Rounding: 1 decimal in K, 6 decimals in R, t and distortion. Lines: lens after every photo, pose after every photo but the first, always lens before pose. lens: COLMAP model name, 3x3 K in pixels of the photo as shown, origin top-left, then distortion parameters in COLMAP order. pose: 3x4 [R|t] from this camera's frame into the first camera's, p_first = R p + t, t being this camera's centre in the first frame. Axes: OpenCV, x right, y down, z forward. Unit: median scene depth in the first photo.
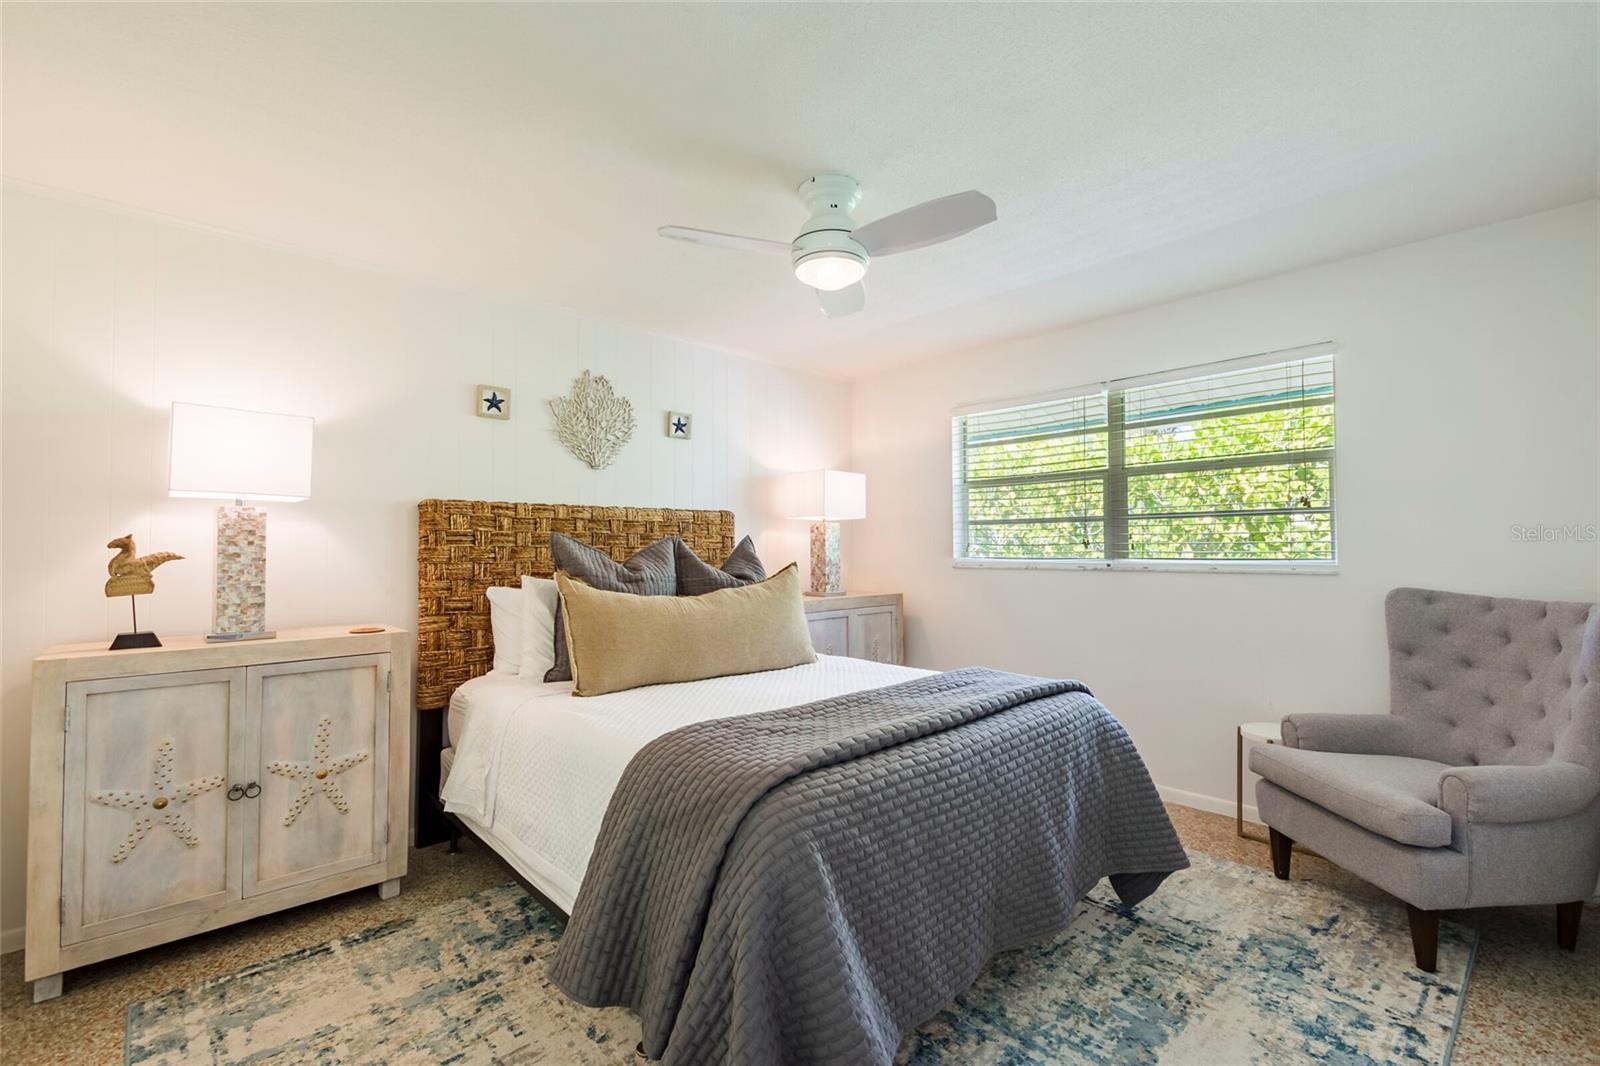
lens RADIAL K [[706.9, 0, 799.9], [0, 706.9, 524.5], [0, 0, 1]] dist [0.010009, -0.000083]
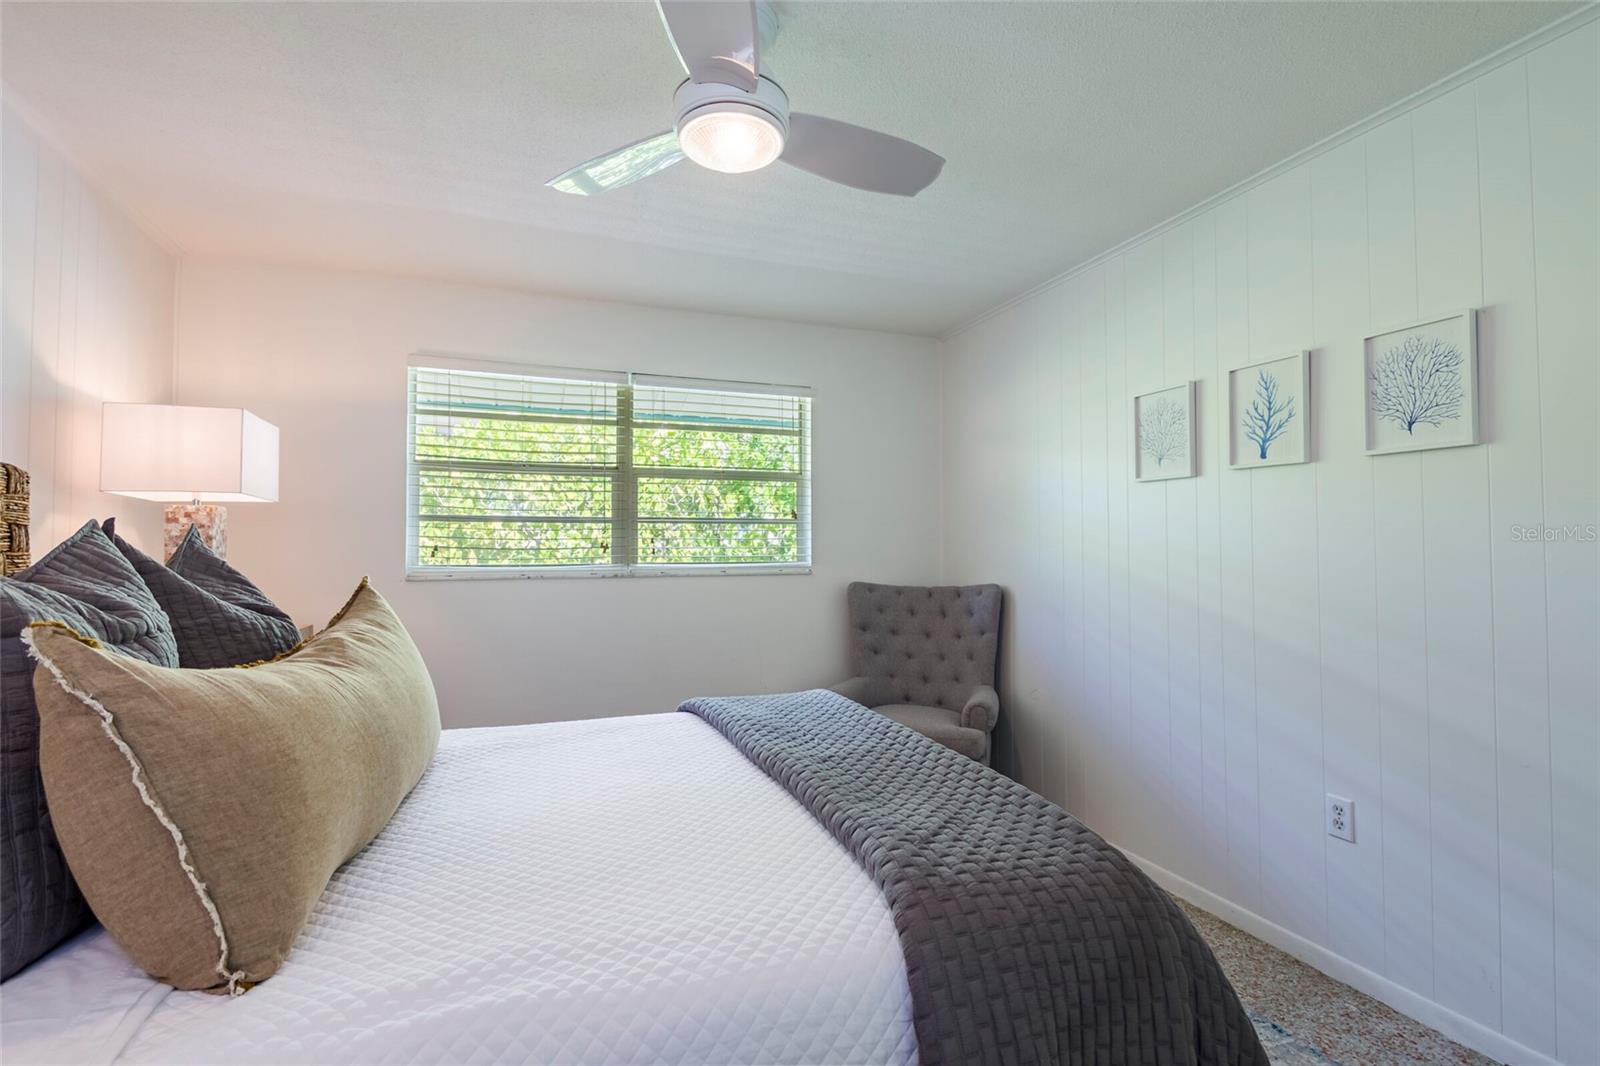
lens RADIAL K [[734.5, 0, 797.1], [0, 734.5, 527.6], [0, 0, 1]] dist [0.013387, -0.000401]
pose [[0.384666, 0.033340, 0.922454, -0.352472], [-0.030807, 0.999254, -0.023269, 0.015747], [-0.922542, -0.019467, 0.385406, 0.412551]]
